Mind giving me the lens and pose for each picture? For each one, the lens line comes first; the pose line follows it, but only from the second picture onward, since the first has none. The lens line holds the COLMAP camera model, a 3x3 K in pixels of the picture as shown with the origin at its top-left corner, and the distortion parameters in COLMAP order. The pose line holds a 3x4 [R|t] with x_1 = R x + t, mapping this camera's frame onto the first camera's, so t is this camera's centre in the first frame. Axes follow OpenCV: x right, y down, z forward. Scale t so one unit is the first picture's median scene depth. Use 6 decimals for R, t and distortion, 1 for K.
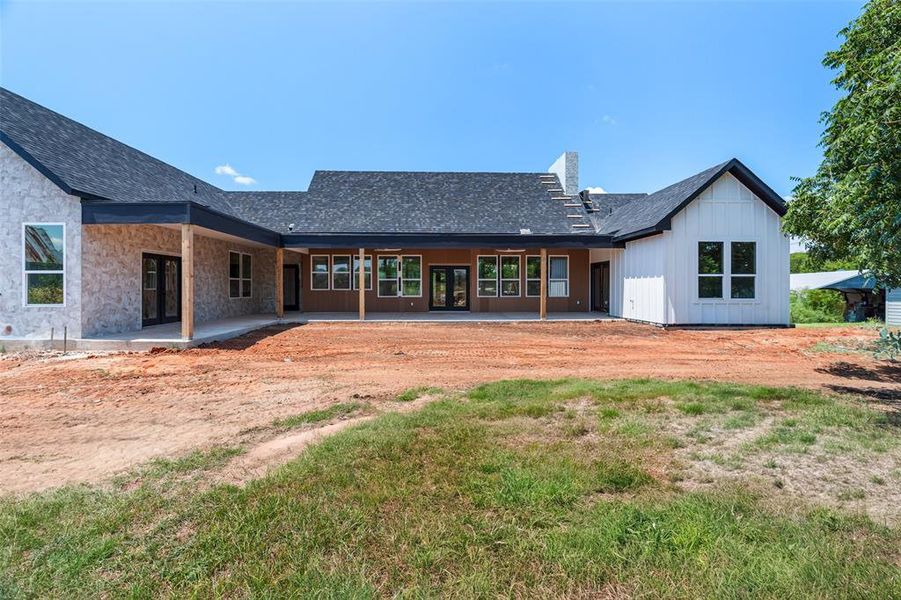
lens RADIAL K [[416.1, 0, 451.2], [0, 416.1, 295.1], [0, 0, 1]] dist [-0.003472, 0.000114]
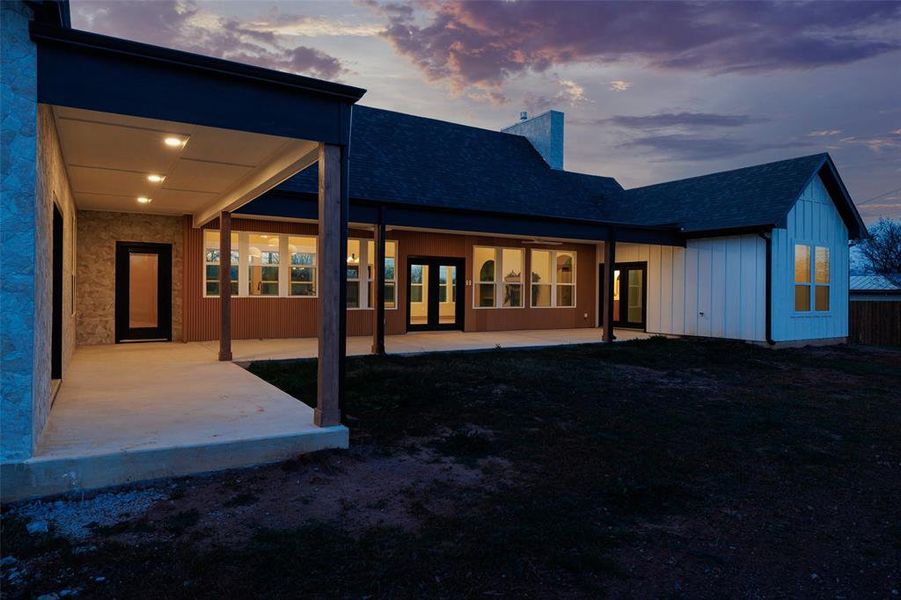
lens RADIAL K [[576.3, 0, 451.2], [0, 576.3, 297.1], [0, 0, 1]] dist [0.000165, -0.001113]
pose [[0.856187, 0.003251, 0.516656, -0.636620], [0.000070, 0.999979, -0.006407, -0.011680], [-0.516666, 0.005522, 0.856169, 0.343935]]
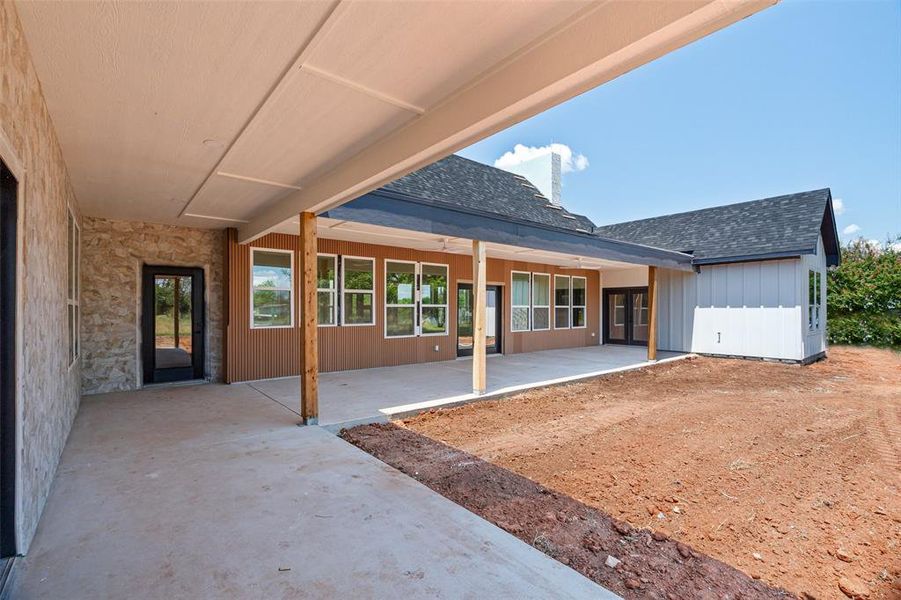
lens RADIAL K [[416.1, 0, 449.4], [0, 416.1, 313.3], [0, 0, 1]] dist [-0.003472, 0.000114]
pose [[0.782629, -0.004248, 0.622474, -0.637645], [0.010957, 0.999916, -0.006952, -0.032454], [-0.622392, 0.012262, 0.782610, 0.769465]]
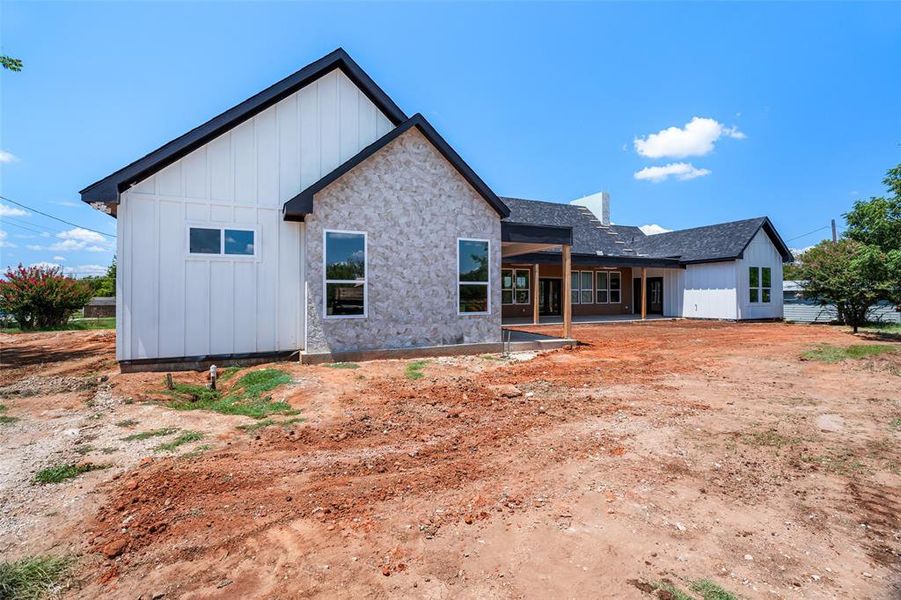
lens RADIAL K [[416.1, 0, 452.5], [0, 416.1, 293.3], [0, 0, 1]] dist [-0.003472, 0.000114]
pose [[0.914668, 0.000323, 0.404205, -1.086858], [0.009880, 0.999683, -0.023156, -0.002364], [-0.404085, 0.025174, 0.914375, 0.005745]]
